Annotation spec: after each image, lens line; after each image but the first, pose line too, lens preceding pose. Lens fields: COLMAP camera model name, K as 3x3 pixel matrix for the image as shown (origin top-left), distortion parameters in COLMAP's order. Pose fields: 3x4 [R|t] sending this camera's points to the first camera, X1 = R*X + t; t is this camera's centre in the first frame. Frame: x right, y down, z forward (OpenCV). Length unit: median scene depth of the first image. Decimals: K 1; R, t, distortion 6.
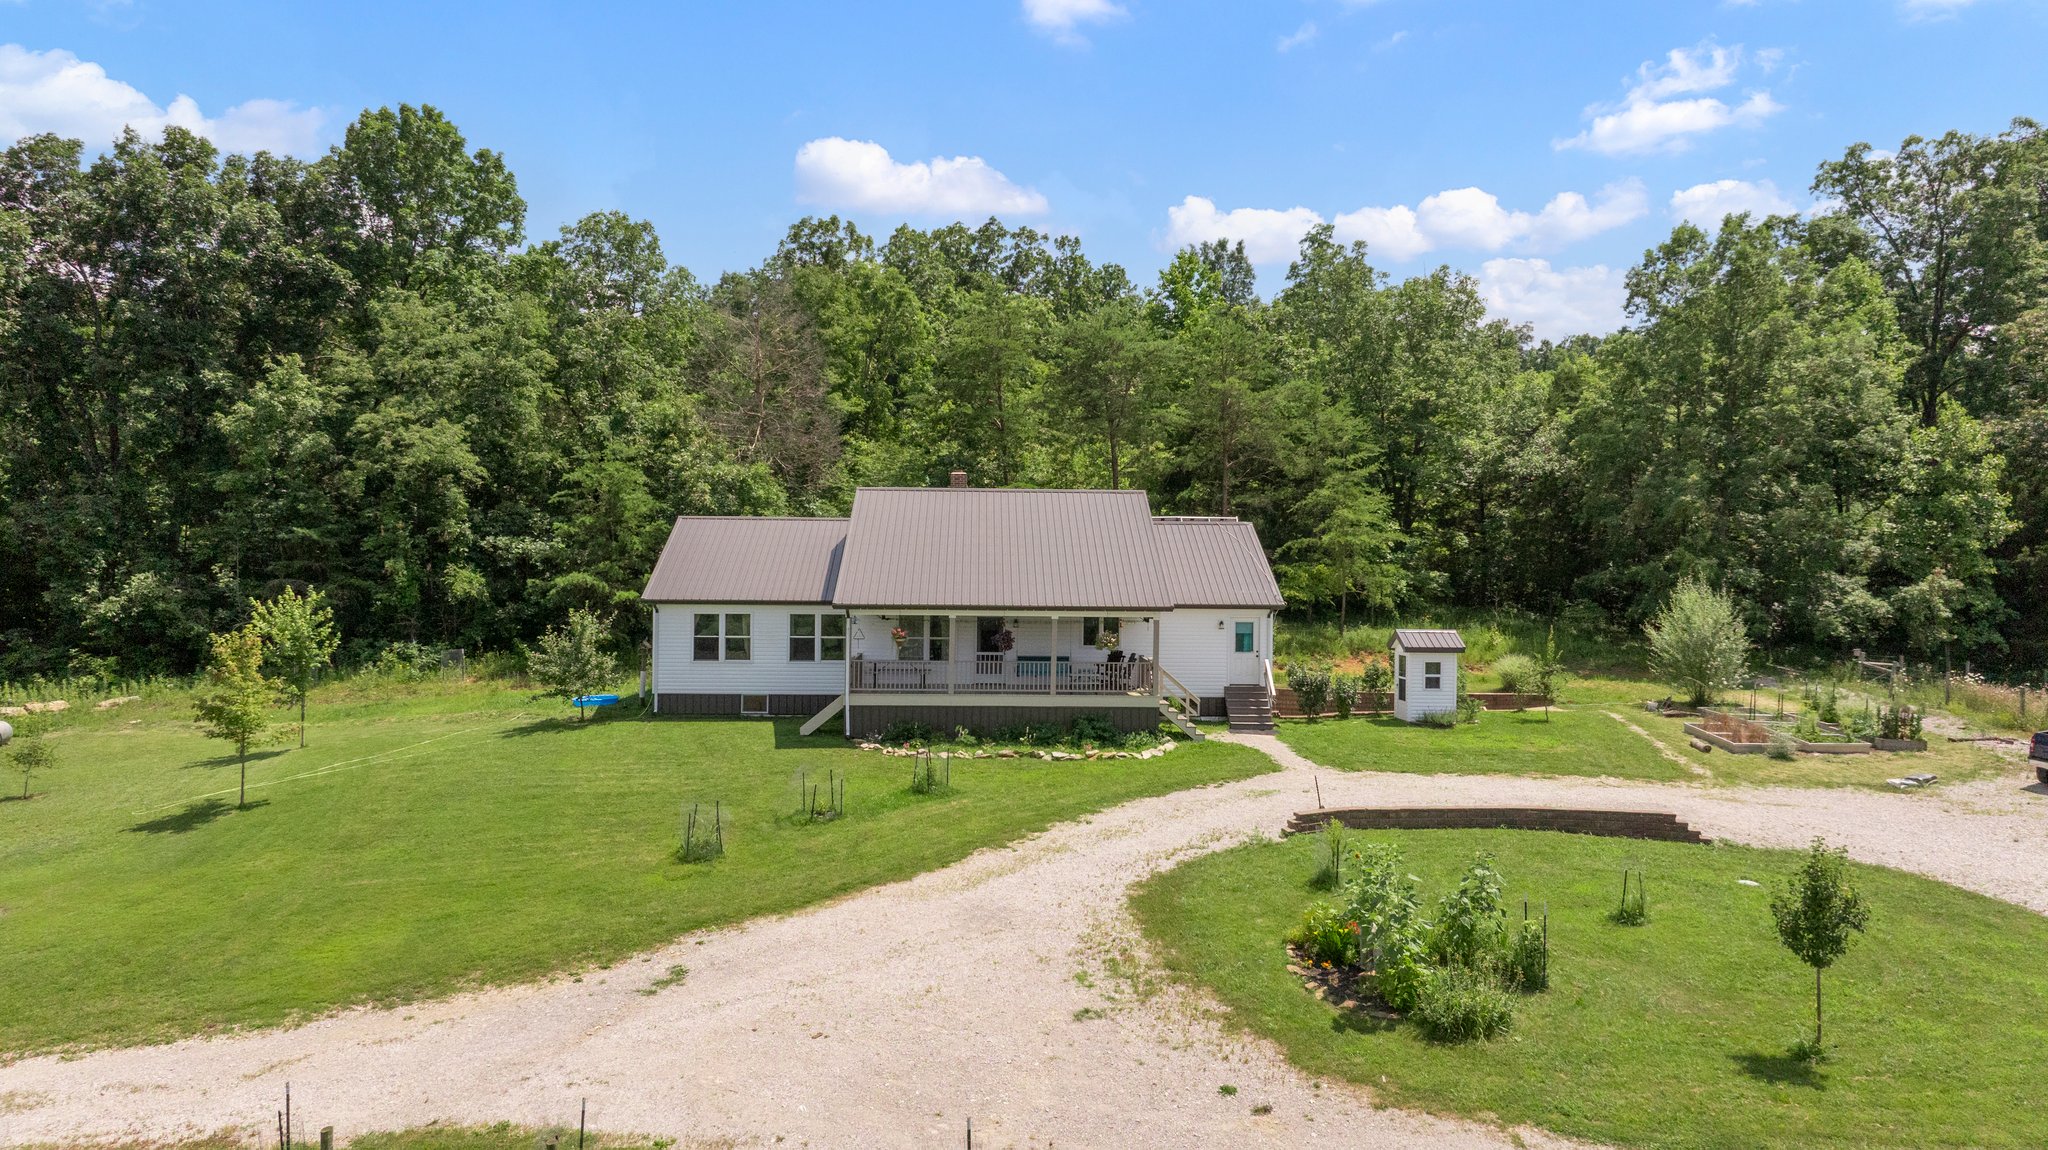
lens RADIAL K [[1437.2, 0, 1024.0], [0, 1437.2, 575.0], [0, 0, 1]] dist [-0.043734, 0.062713]
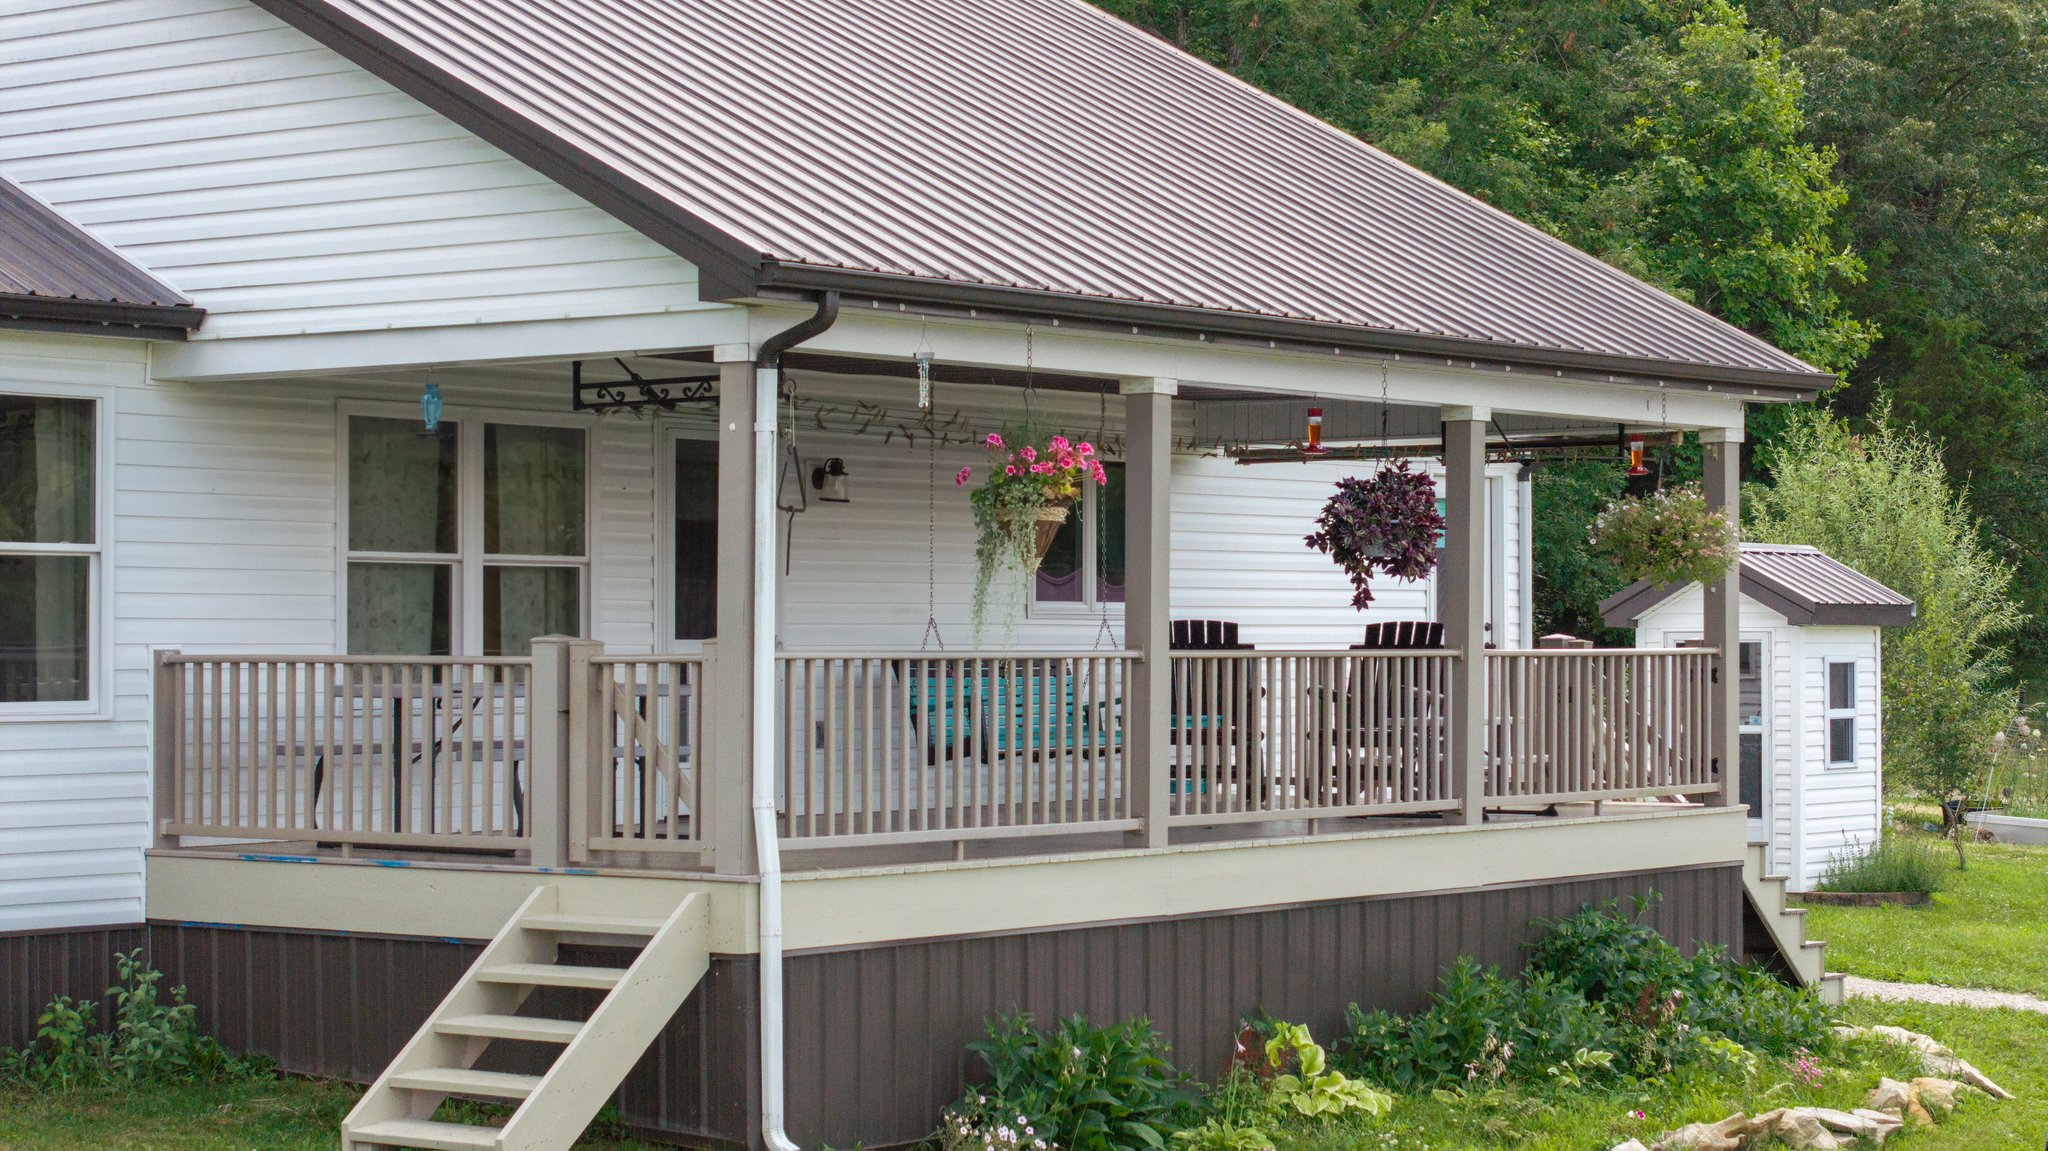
lens RADIAL K [[4090.1, 0, 1023.4], [0, 4090.1, 641.8], [0, 0, 1]] dist [-0.107148, 0.052980]
pose [[0.632994, -0.011860, 0.774066, -0.417783], [0.010170, 0.999924, 0.007004, 0.053955], [-0.774090, 0.003439, 0.633066, 0.687166]]
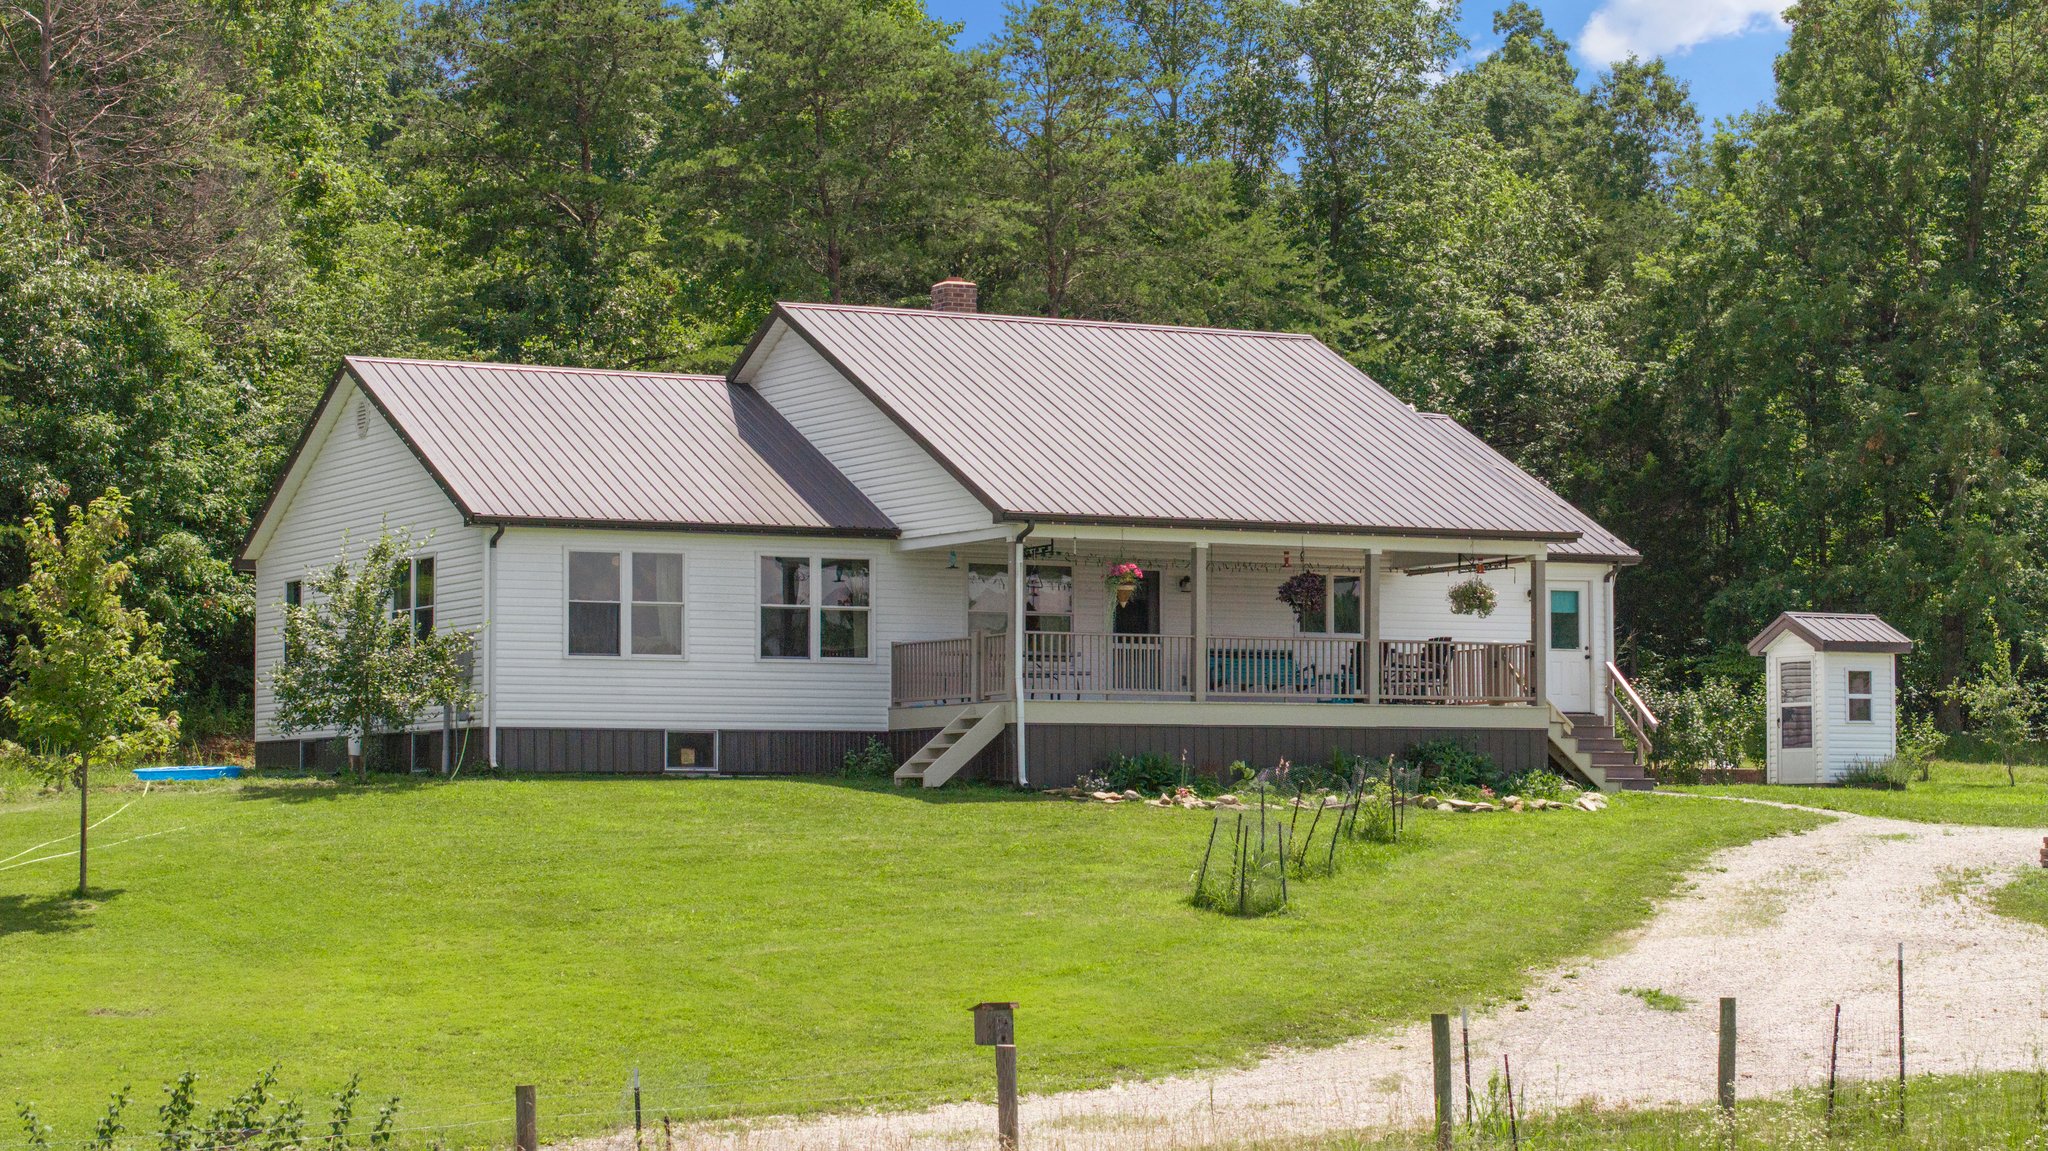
lens RADIAL K [[4152.3, 0, 1091.6], [0, 4152.3, 474.7], [0, 0, 1]] dist [-0.033631, 0.043994]
pose [[0.887205, 0.025754, 0.460656, -0.722738], [0.013823, 0.996509, -0.082334, 0.118870], [-0.461168, 0.079415, 0.883752, -0.247082]]
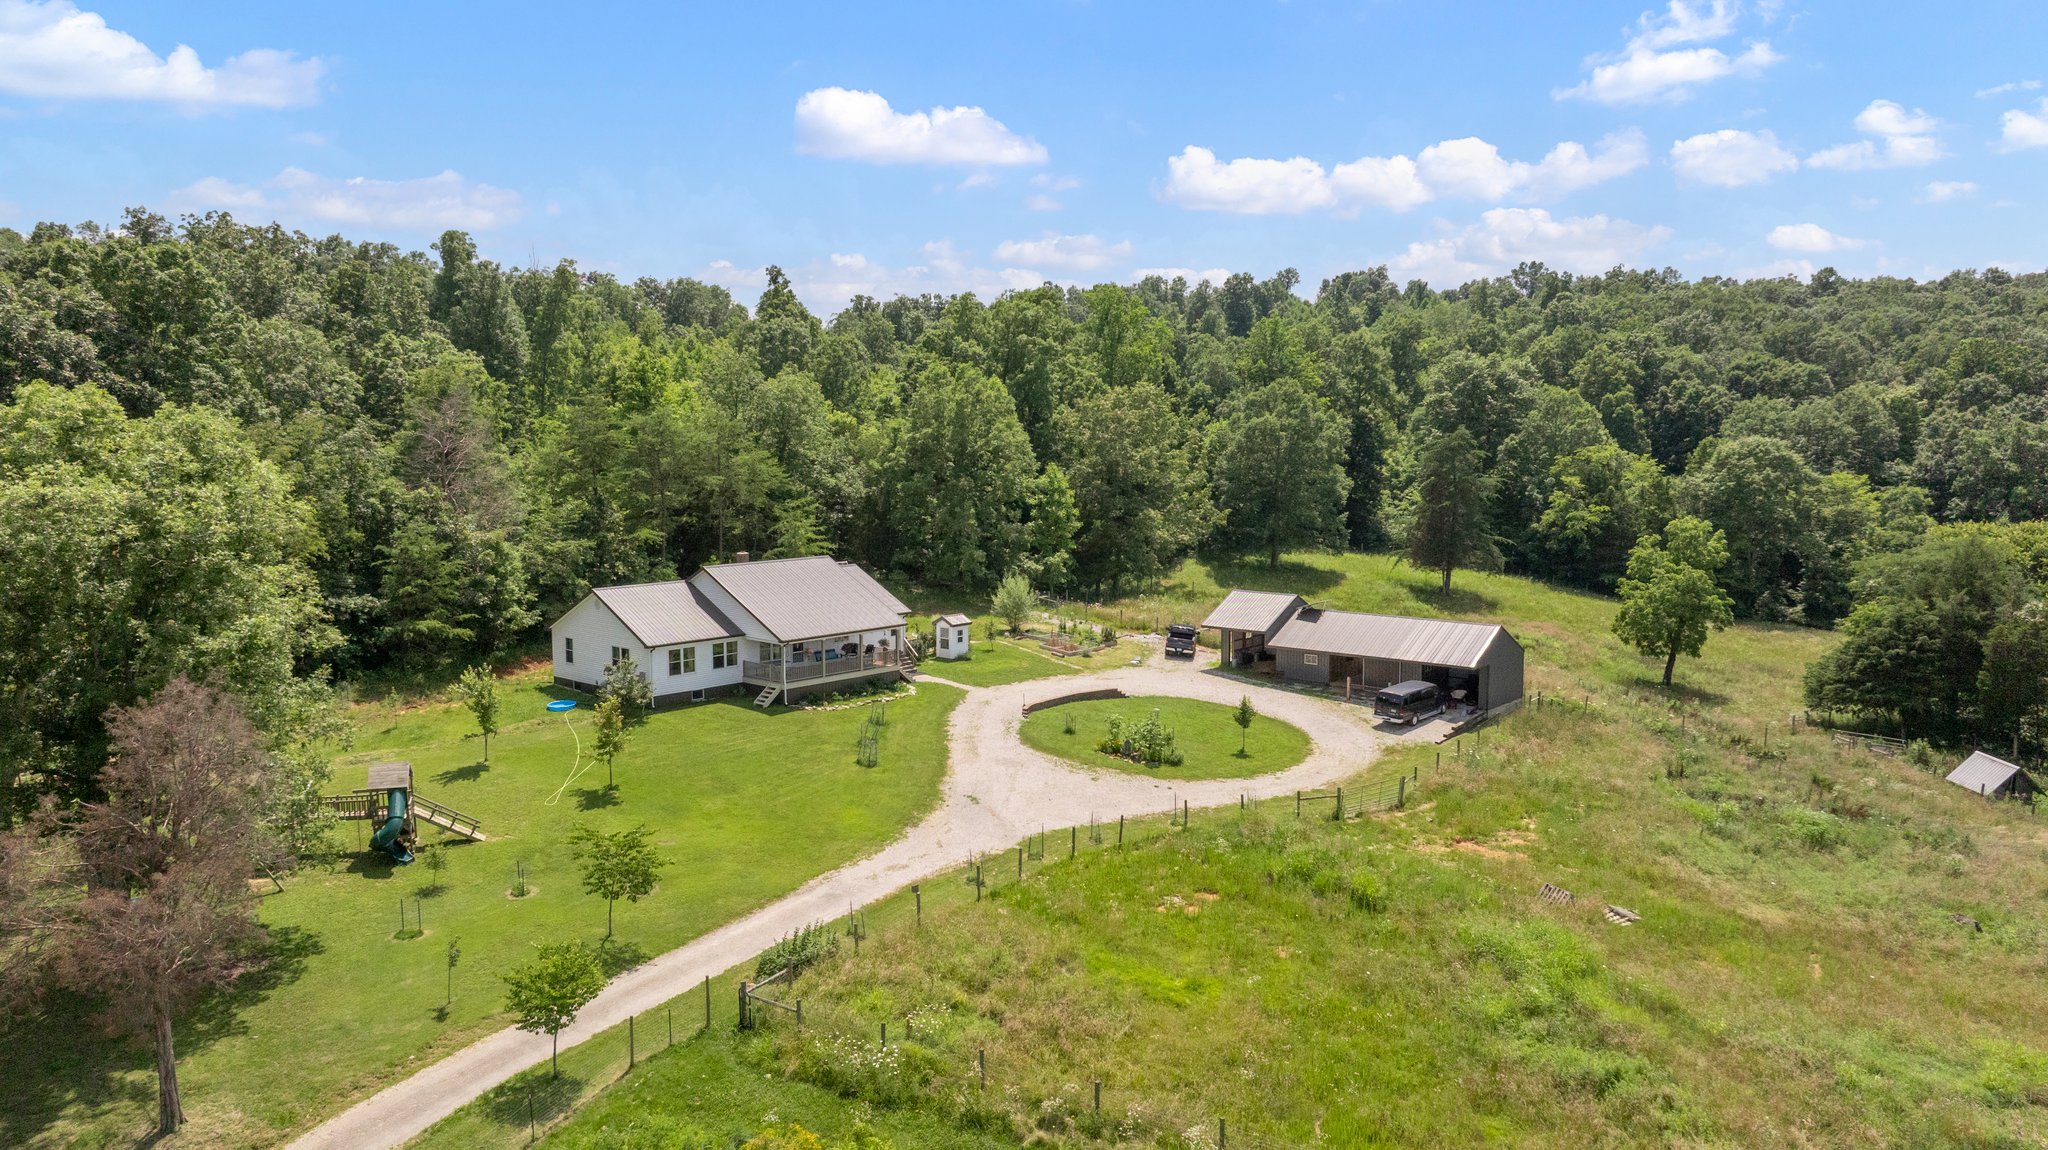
lens RADIAL K [[1437.2, 0, 1024.0], [0, 1437.2, 575.0], [0, 0, 1]] dist [-0.043734, 0.062713]
pose [[0.695312, -0.085157, 0.713645, -1.259763], [0.009628, 0.993970, 0.109227, -0.273445], [-0.718643, -0.069076, 0.691940, -0.591279]]
